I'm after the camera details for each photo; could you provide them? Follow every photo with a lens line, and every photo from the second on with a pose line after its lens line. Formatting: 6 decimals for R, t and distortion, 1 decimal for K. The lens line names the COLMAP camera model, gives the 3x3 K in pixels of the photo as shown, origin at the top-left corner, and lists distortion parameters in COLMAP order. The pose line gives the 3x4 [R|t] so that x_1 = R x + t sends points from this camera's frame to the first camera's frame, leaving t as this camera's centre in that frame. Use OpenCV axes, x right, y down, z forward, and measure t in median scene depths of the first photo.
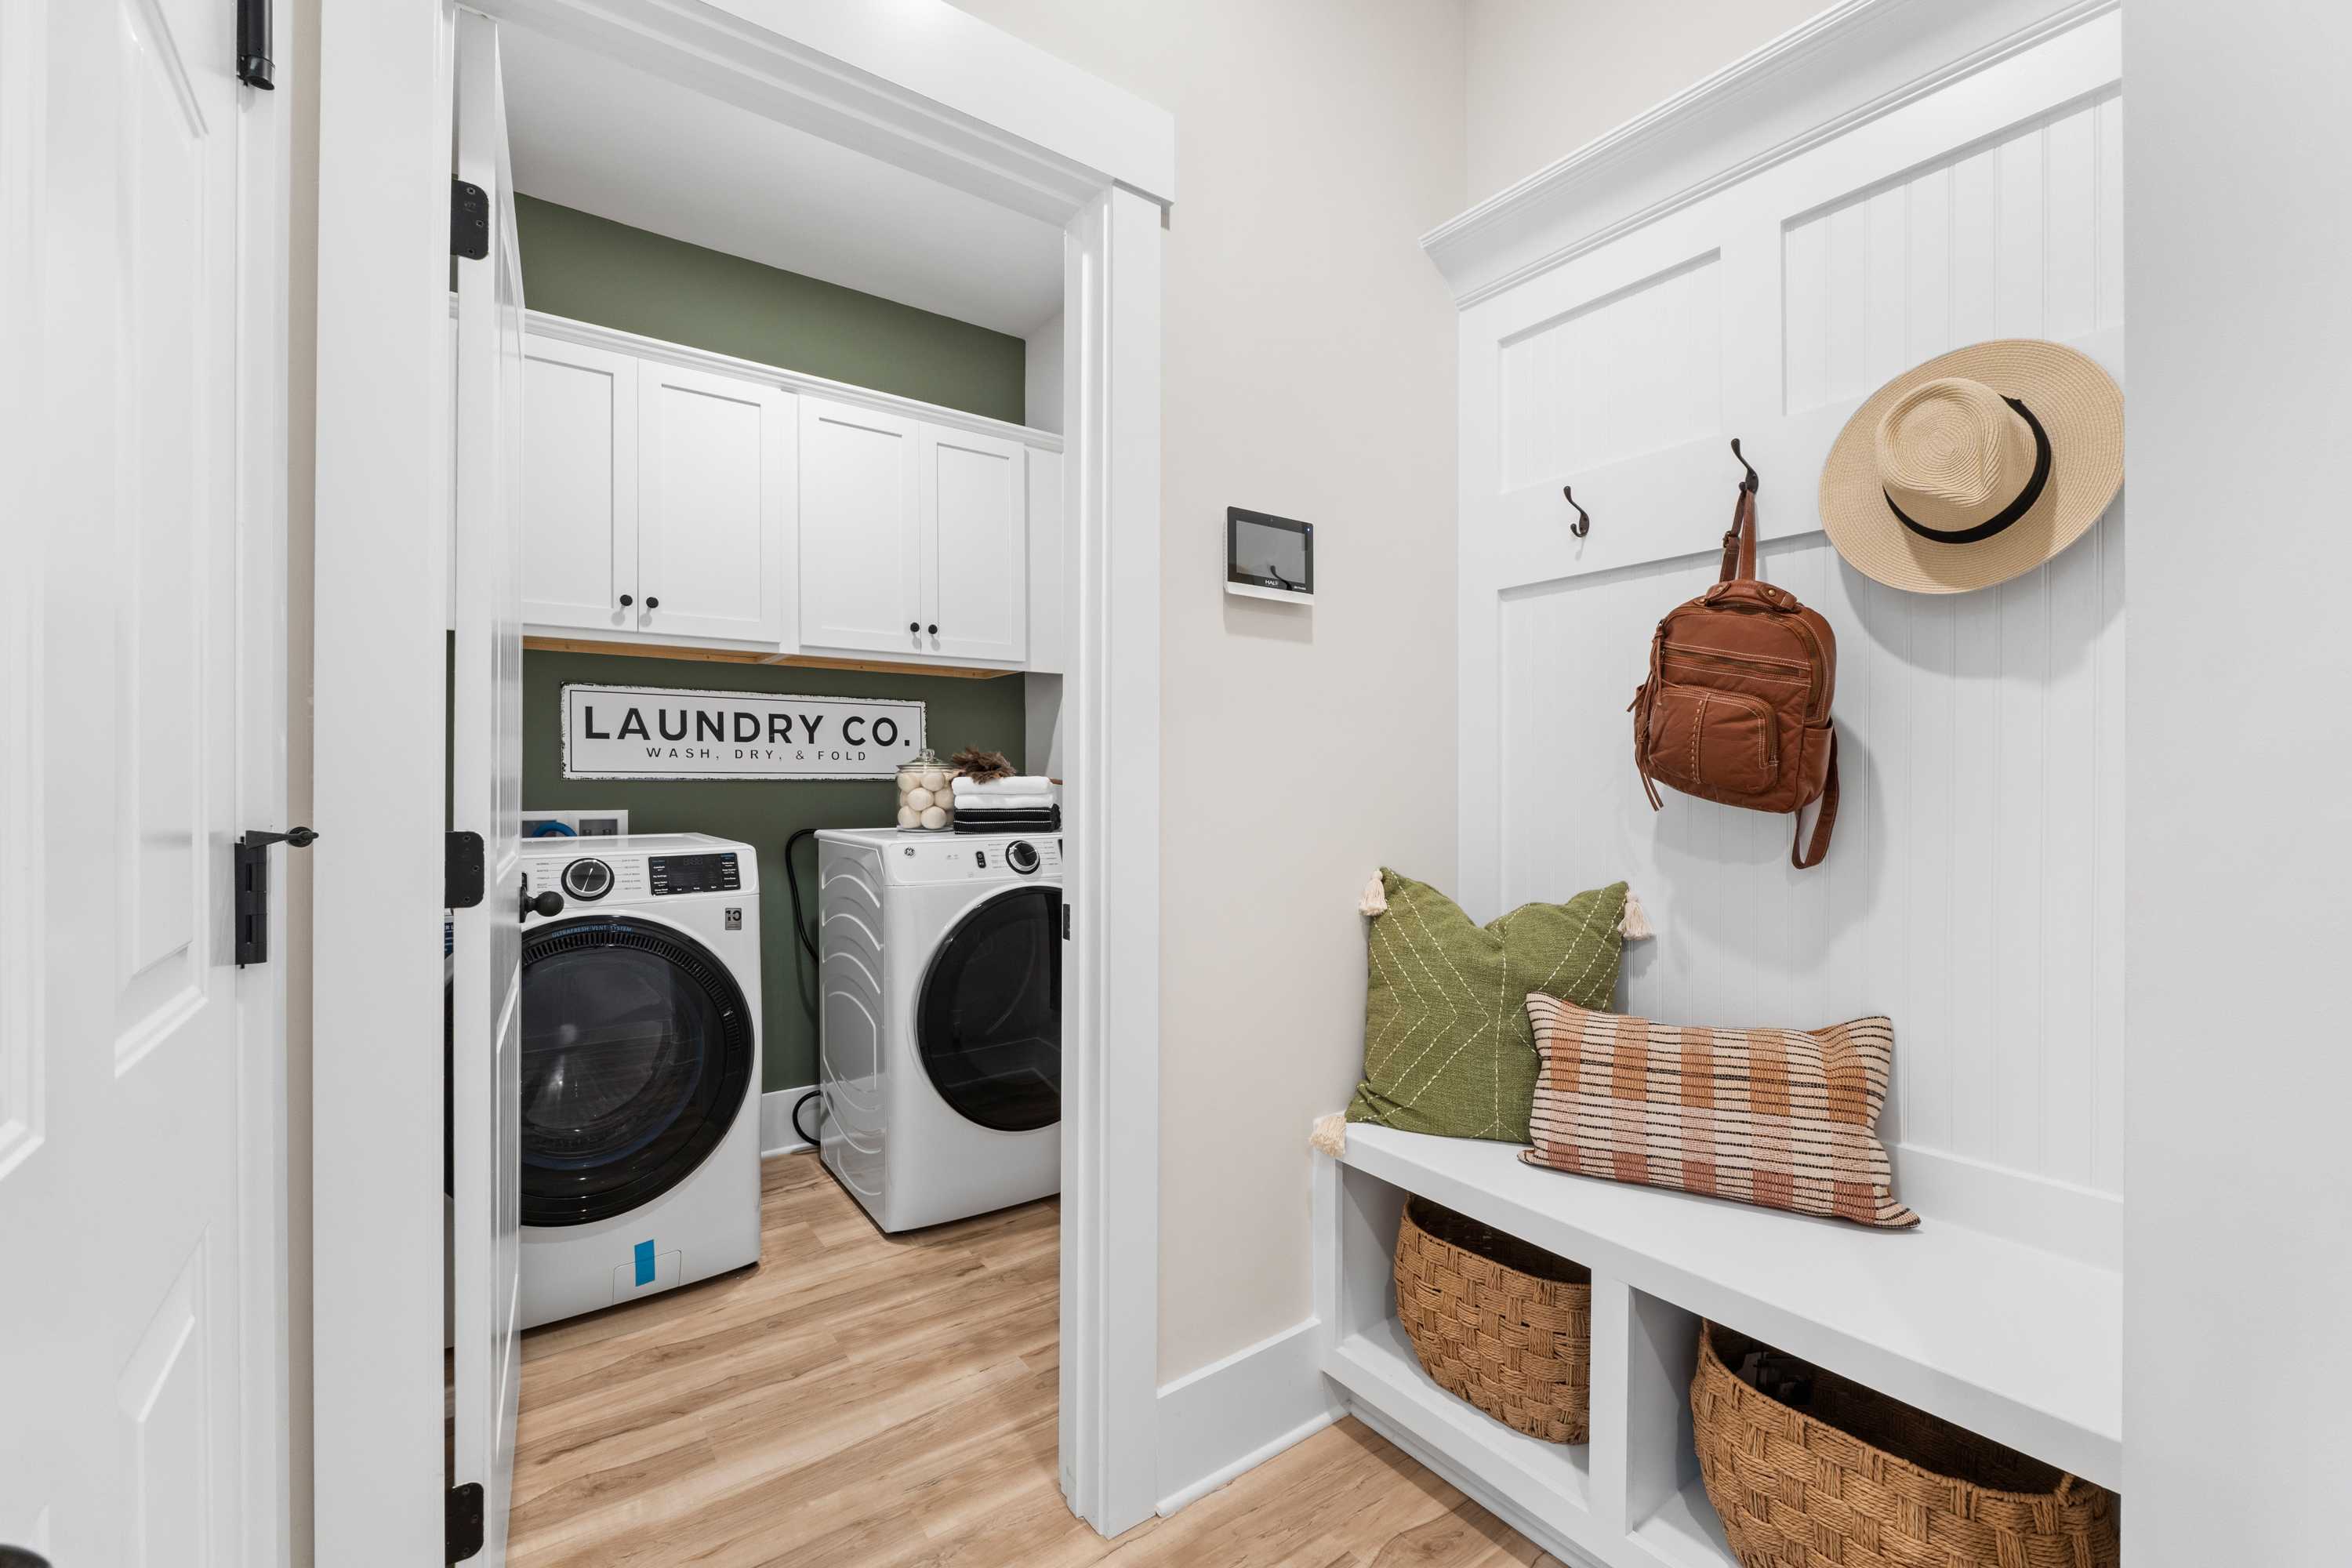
lens RADIAL K [[983.6, 0, 1174.6], [0, 983.6, 786.6], [0, 0, 1]] dist [0.000586, 0.000224]
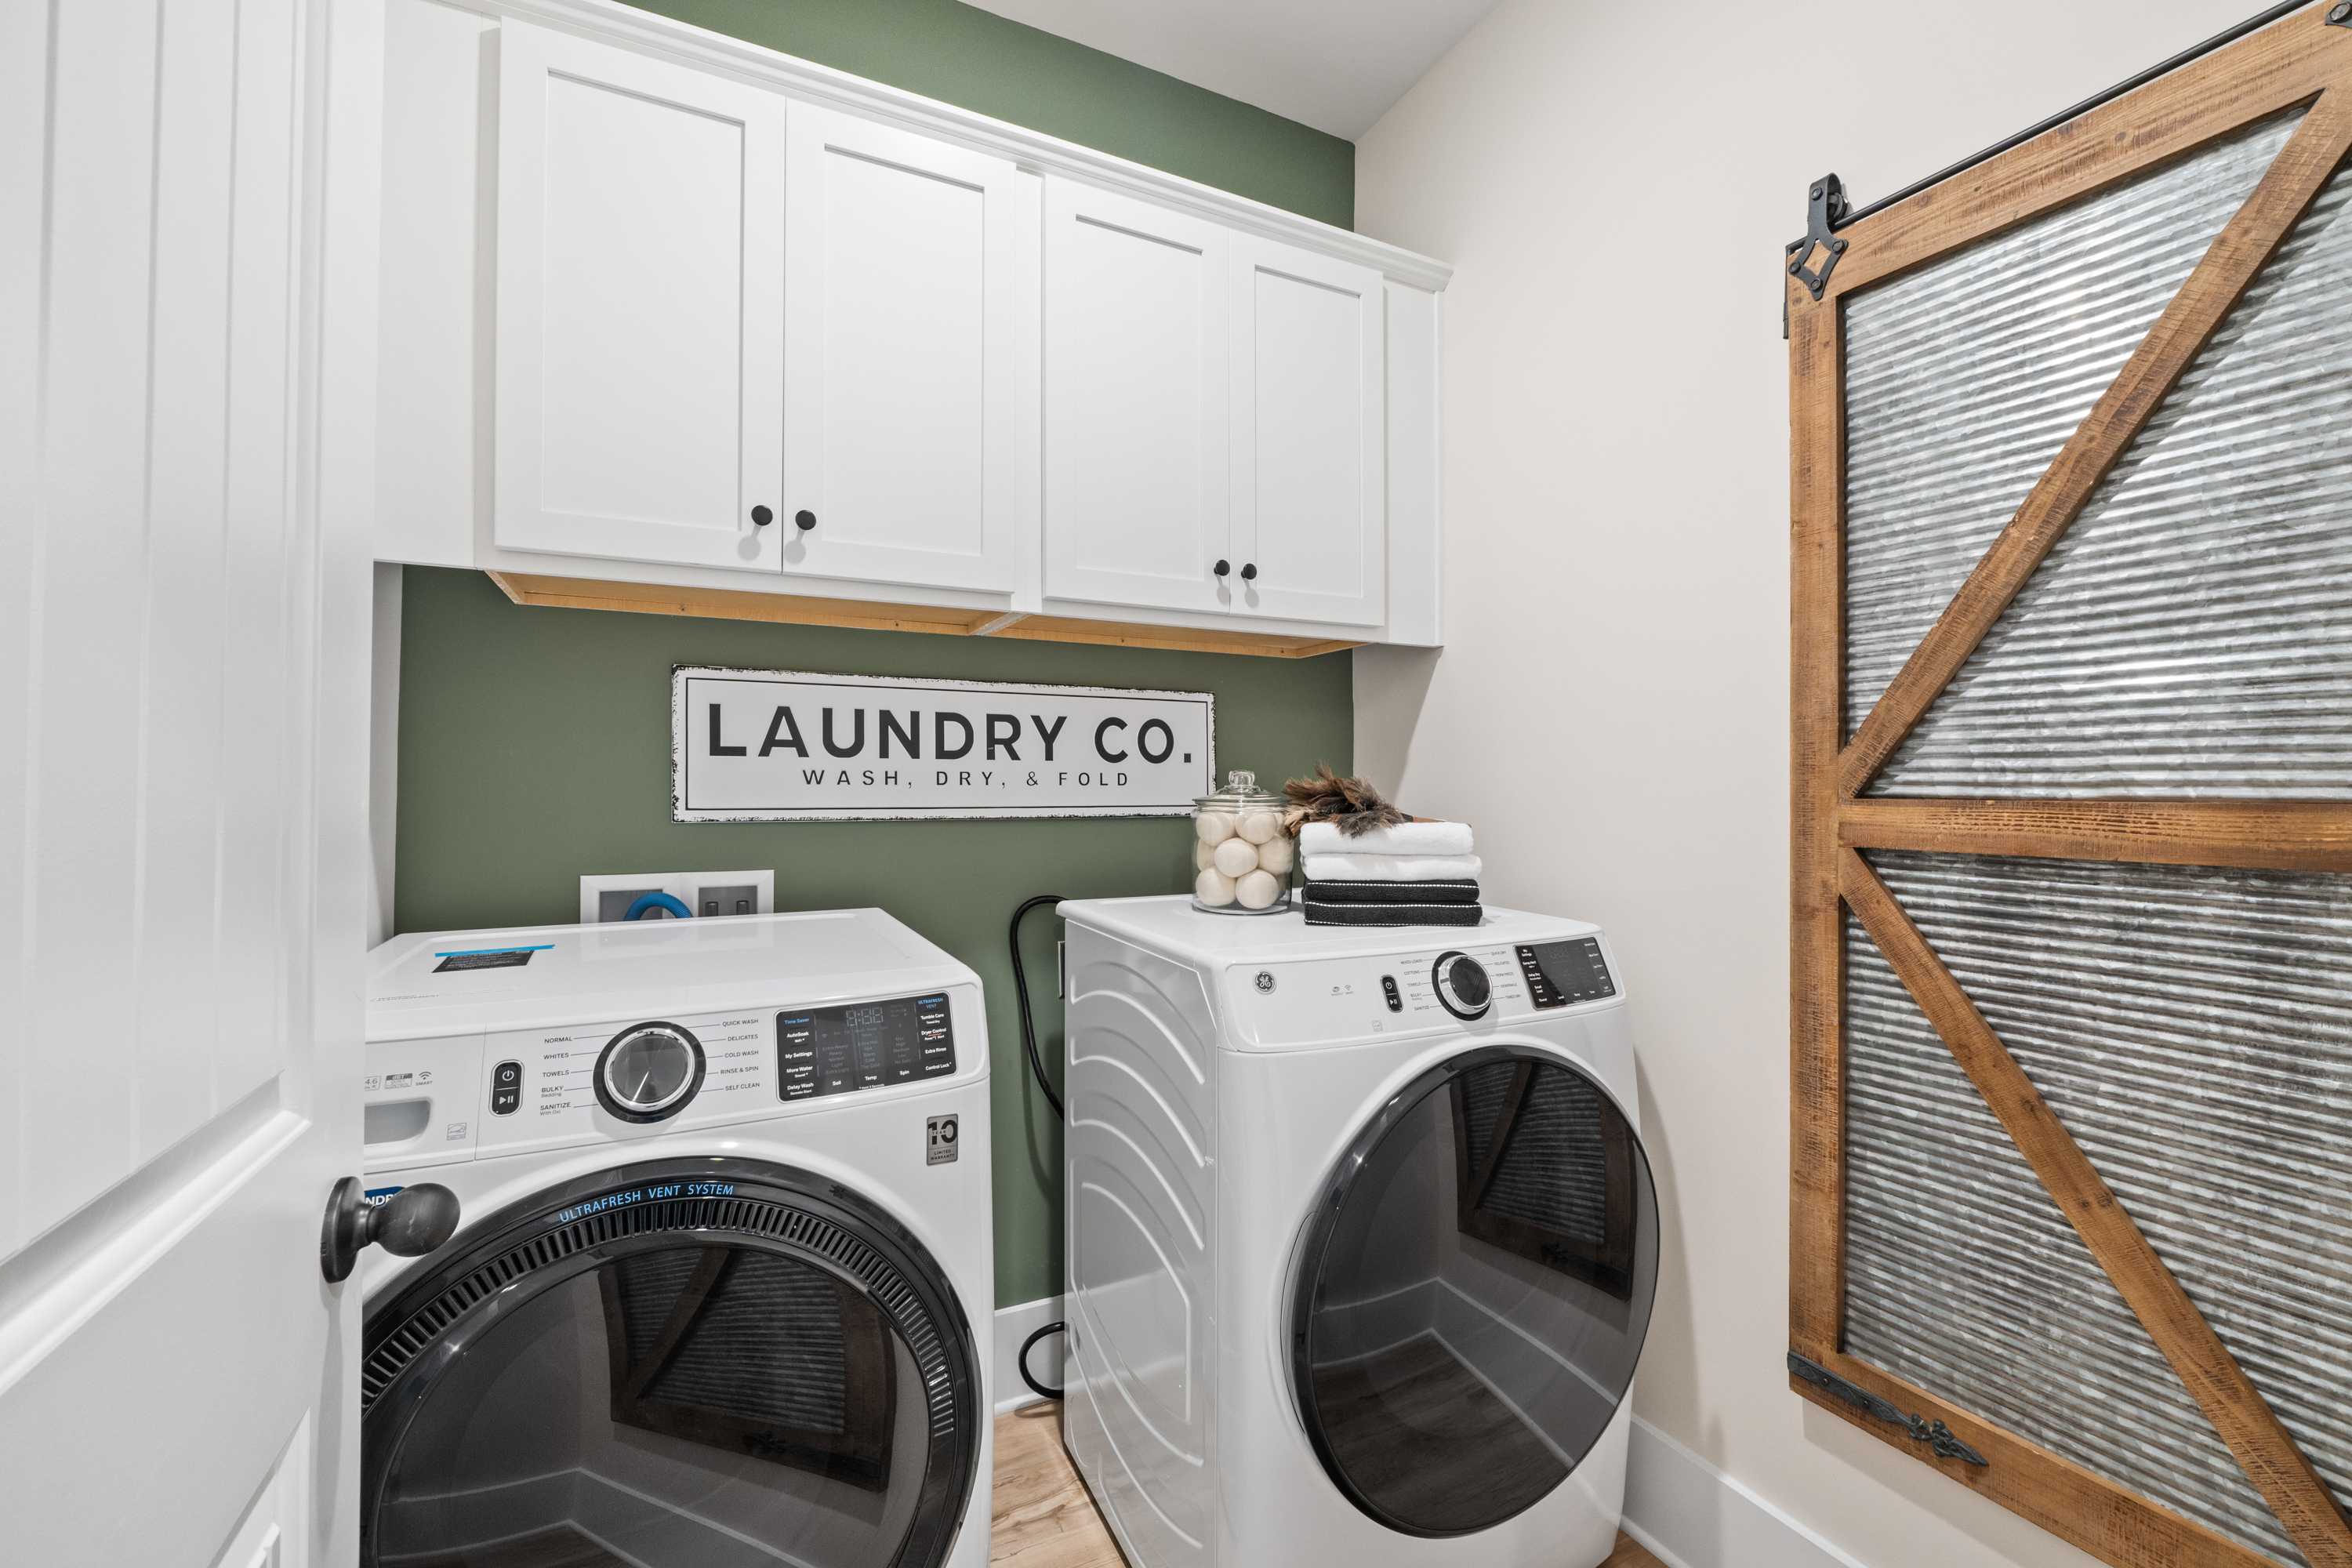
lens RADIAL K [[983.6, 0, 1177.0], [0, 983.6, 774.6], [0, 0, 1]] dist [0.000586, 0.000224]
pose [[0.986329, 0.002346, -0.164773, -0.202744], [-0.004283, 0.999926, -0.011402, -0.030619], [0.164734, 0.011952, 0.986266, 0.428971]]
